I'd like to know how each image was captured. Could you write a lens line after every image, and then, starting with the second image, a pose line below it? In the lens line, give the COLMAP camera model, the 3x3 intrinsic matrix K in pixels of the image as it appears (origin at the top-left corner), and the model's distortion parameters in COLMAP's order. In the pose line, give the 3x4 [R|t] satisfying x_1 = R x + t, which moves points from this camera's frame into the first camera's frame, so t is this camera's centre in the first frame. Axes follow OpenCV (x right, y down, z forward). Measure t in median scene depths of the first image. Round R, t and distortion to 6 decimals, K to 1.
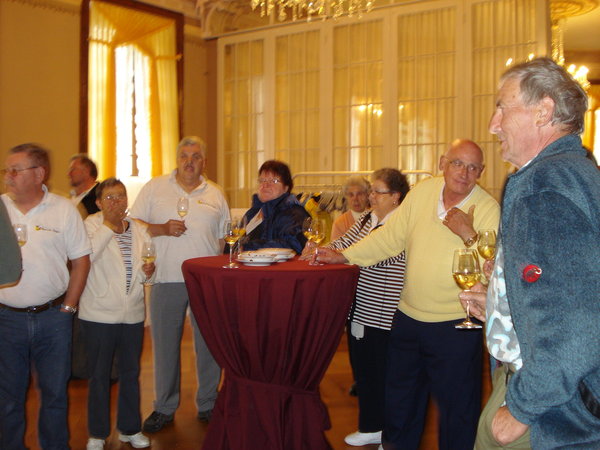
lens RADIAL K [[673.4, 0, 300.0], [0, 673.4, 225.0], [0, 0, 1]] dist [-0.056835, -0.151517]
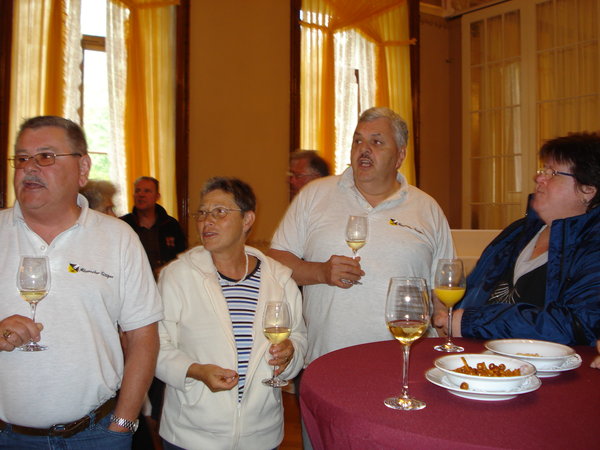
lens RADIAL K [[673.4, 0, 300.0], [0, 673.4, 225.0], [0, 0, 1]] dist [-0.056835, -0.151517]
pose [[0.930021, 0.005016, -0.367472, -0.010236], [-0.014546, 0.999626, -0.023169, -0.008678], [0.367218, 0.026892, 0.929746, 0.223790]]
